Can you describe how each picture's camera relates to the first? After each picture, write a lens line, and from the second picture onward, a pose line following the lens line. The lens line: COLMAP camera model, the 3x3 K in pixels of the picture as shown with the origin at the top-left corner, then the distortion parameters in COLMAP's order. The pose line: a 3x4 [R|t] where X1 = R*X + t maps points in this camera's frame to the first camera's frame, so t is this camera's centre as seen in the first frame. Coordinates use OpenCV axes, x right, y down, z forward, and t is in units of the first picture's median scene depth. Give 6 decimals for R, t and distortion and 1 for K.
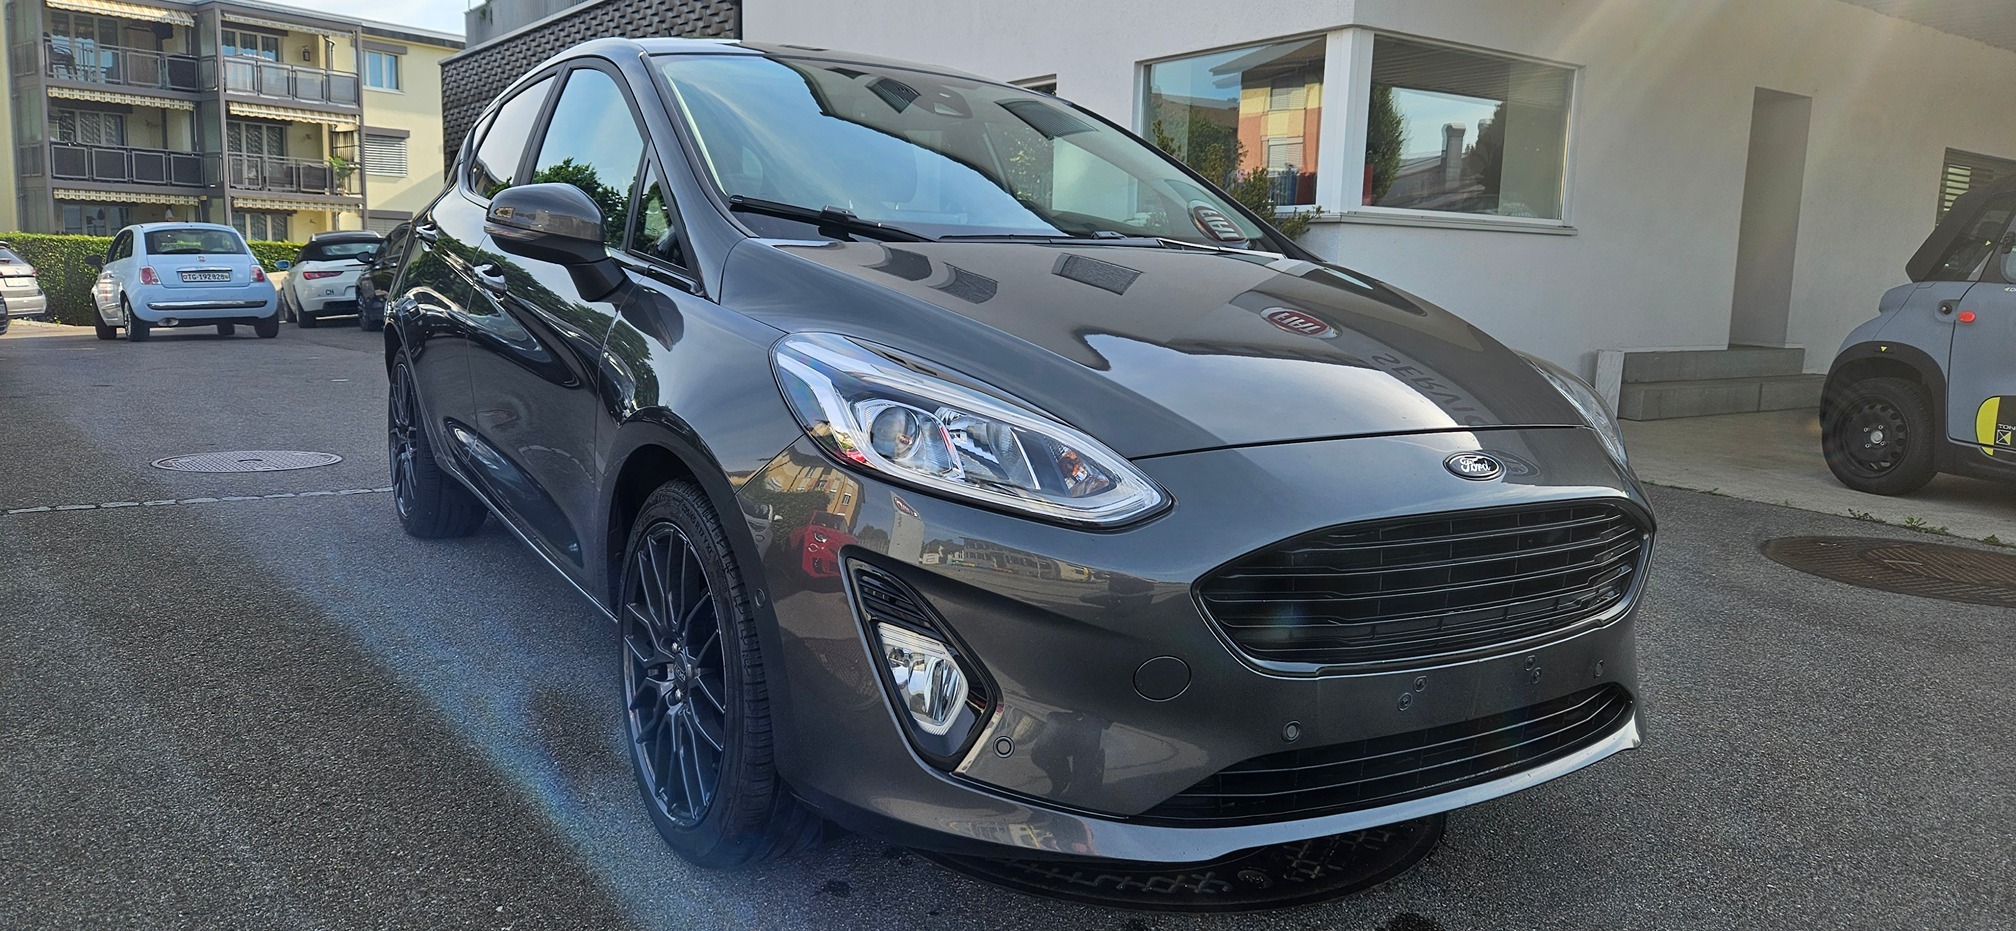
lens RADIAL K [[1355.7, 0, 1000.8], [0, 1355.7, 458.4], [0, 0, 1]] dist [0.057924, -0.056448]
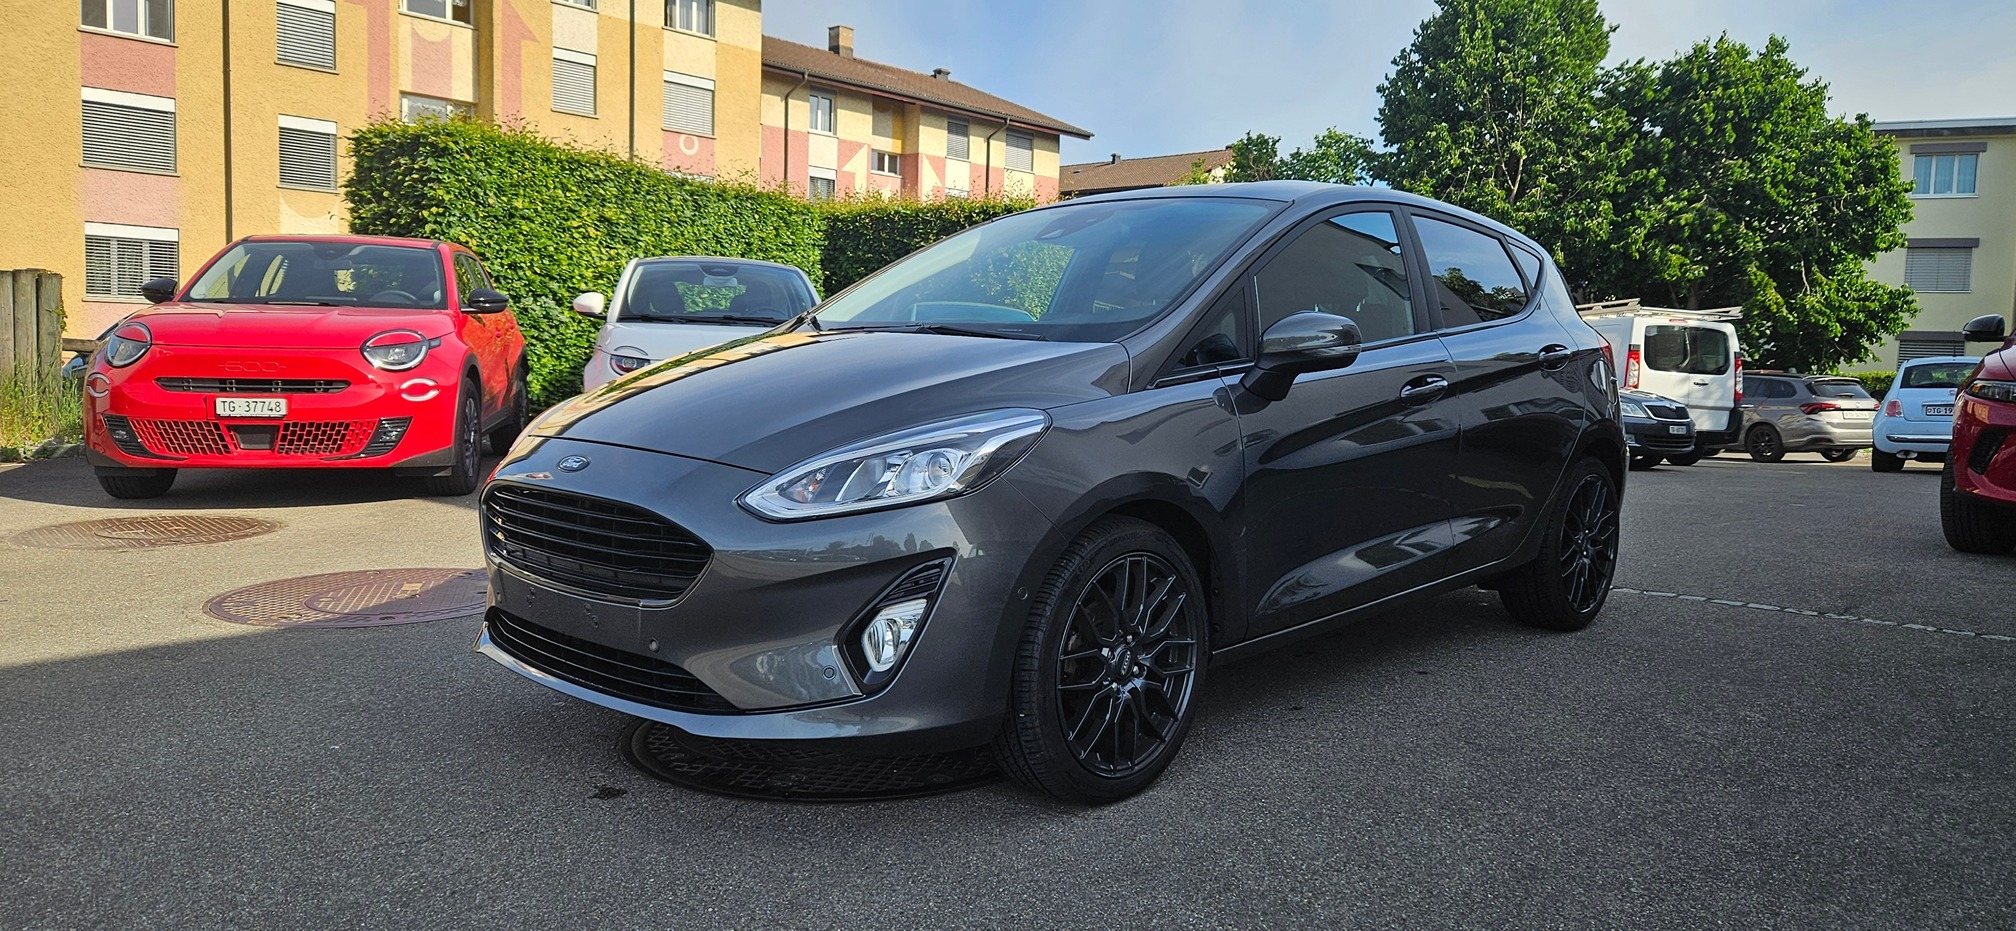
lens RADIAL K [[1352.5, 0, 1010.5], [0, 1352.5, 466.9], [0, 0, 1]] dist [0.074841, -0.067754]
pose [[0.236858, 0.058196, -0.969800, 0.122262], [-0.153987, 0.987835, 0.021670, -0.006215], [0.959263, 0.144204, 0.242938, 0.069766]]
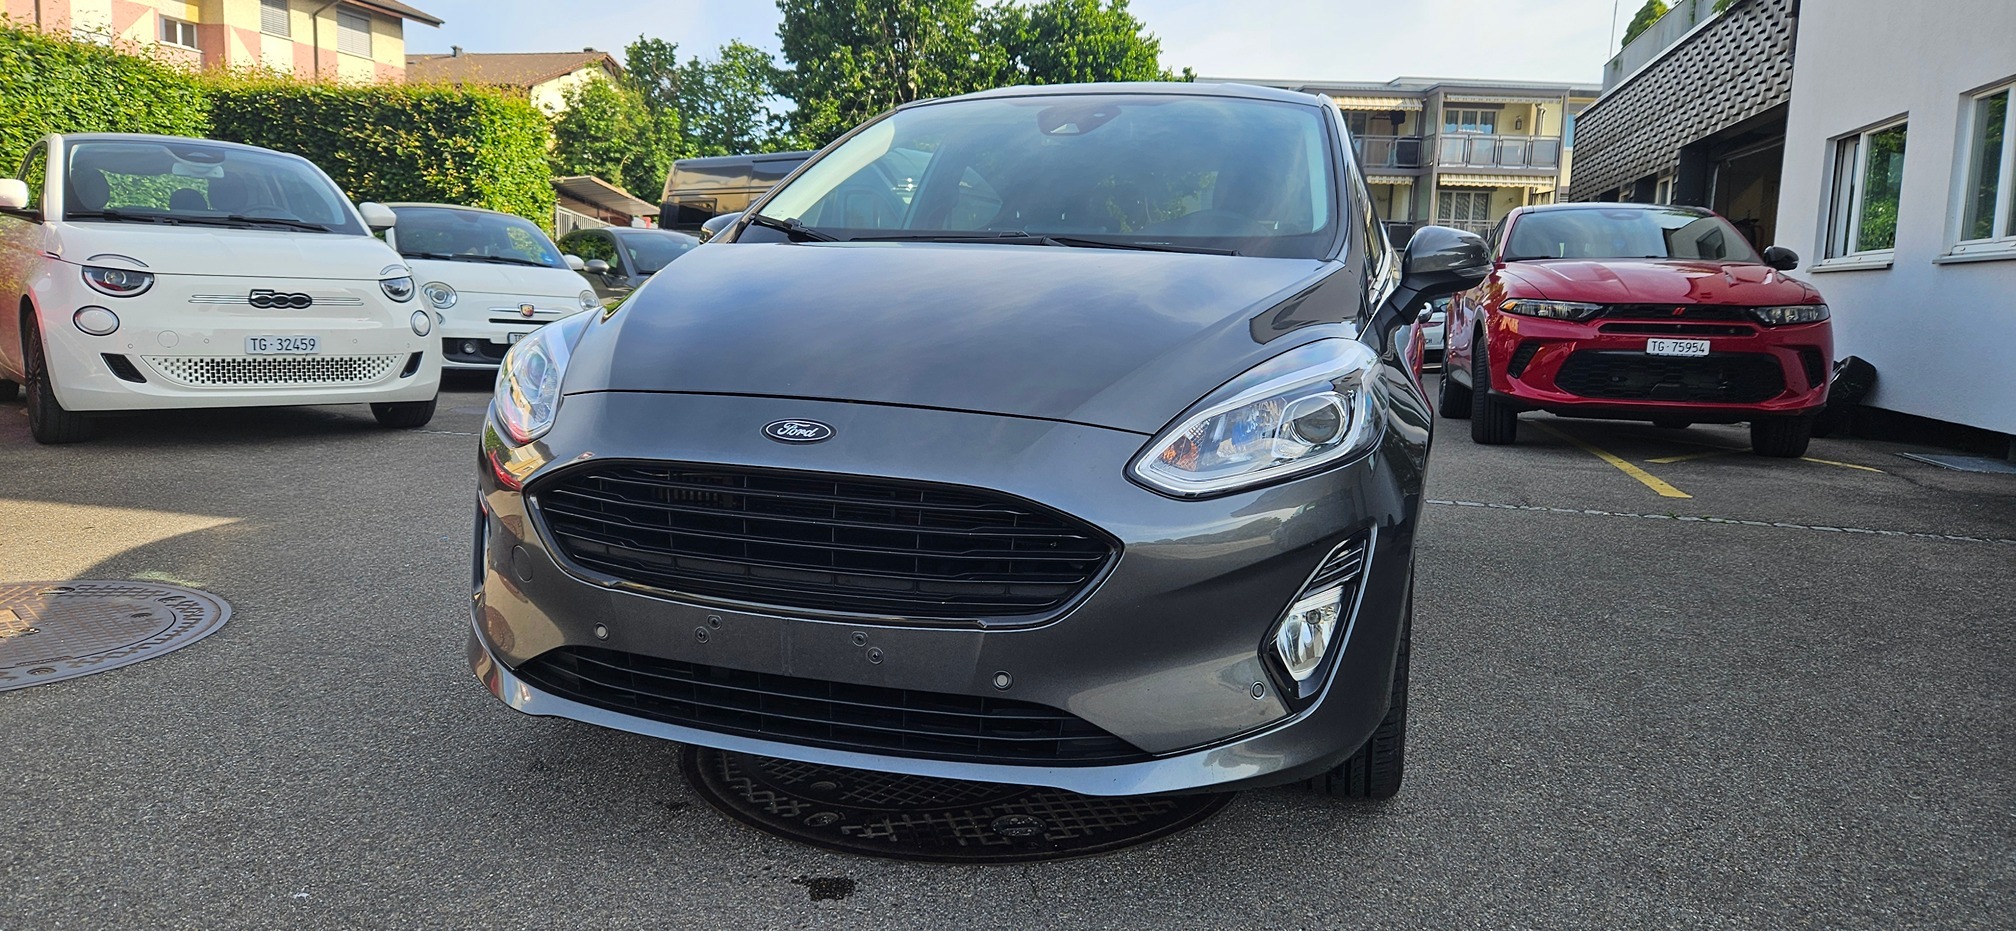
lens RADIAL K [[1352.5, 0, 1010.5], [0, 1352.5, 466.9], [0, 0, 1]] dist [0.074841, -0.067754]
pose [[0.644164, 0.088730, -0.759723, 0.078624], [-0.116735, 0.993018, 0.016998, -0.000184], [0.755927, 0.077737, 0.650024, 0.028983]]
